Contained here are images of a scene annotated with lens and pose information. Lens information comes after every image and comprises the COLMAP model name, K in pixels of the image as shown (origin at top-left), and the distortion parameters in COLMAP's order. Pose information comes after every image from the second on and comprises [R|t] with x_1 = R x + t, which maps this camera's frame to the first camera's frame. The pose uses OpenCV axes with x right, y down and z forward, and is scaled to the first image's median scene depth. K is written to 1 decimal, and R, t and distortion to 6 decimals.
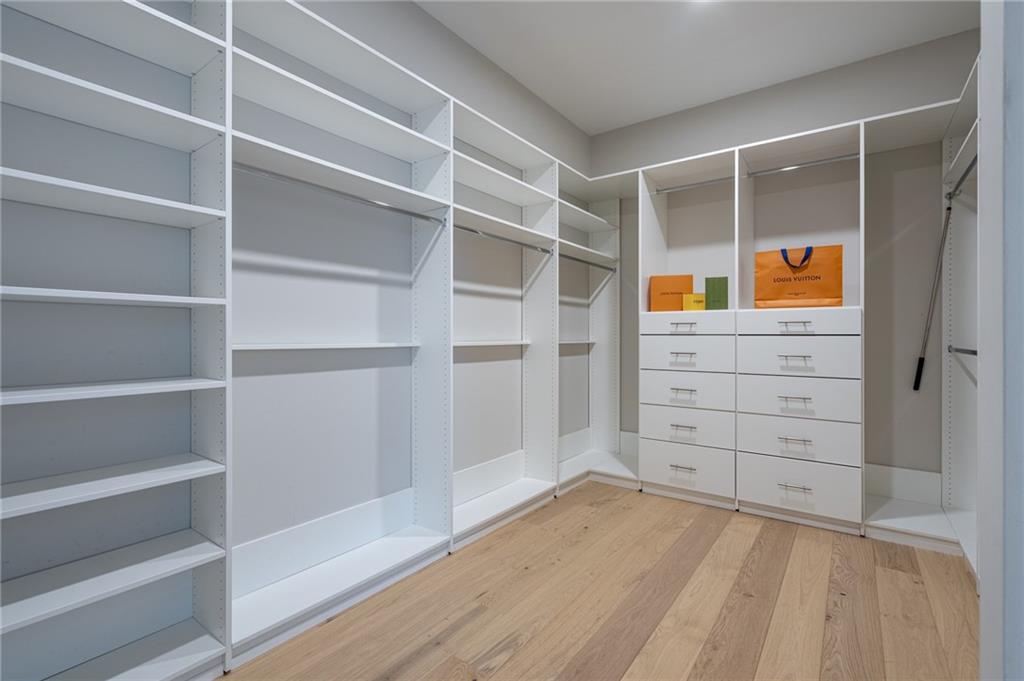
lens RADIAL K [[467.3, 0, 513.8], [0, 467.3, 338.3], [0, 0, 1]] dist [-0.002555, 0.002181]
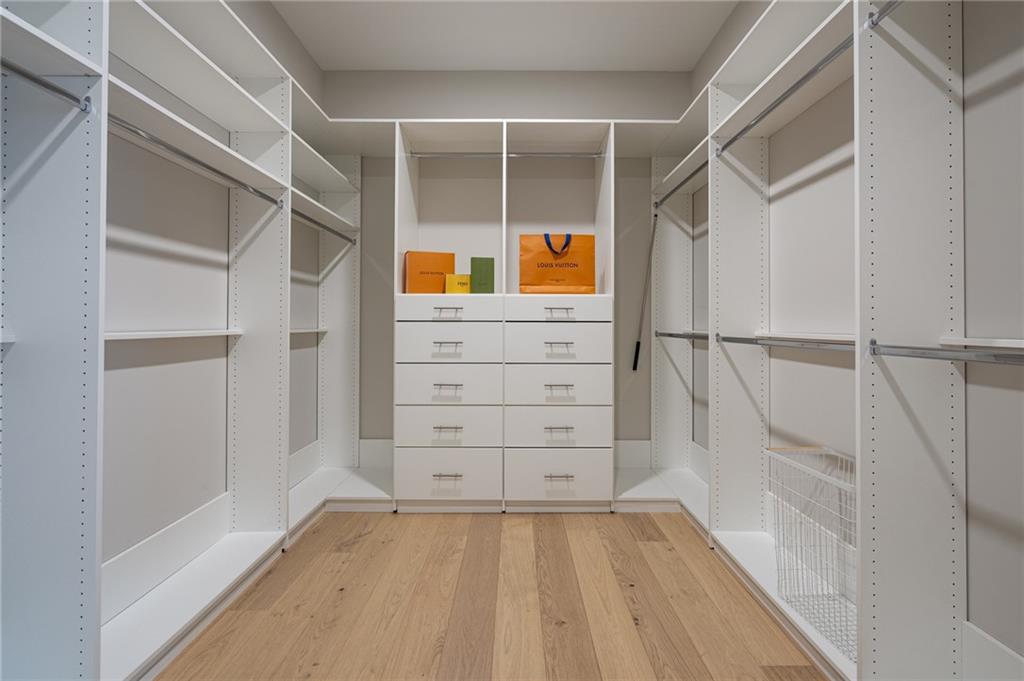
lens RADIAL K [[467.3, 0, 510.6], [0, 467.3, 317.8], [0, 0, 1]] dist [-0.002555, 0.002181]
pose [[0.806064, 0.007962, 0.591775, -0.062459], [0.002936, 0.999843, -0.017453, 0.001675], [-0.591821, 0.015806, 0.805914, 0.257429]]
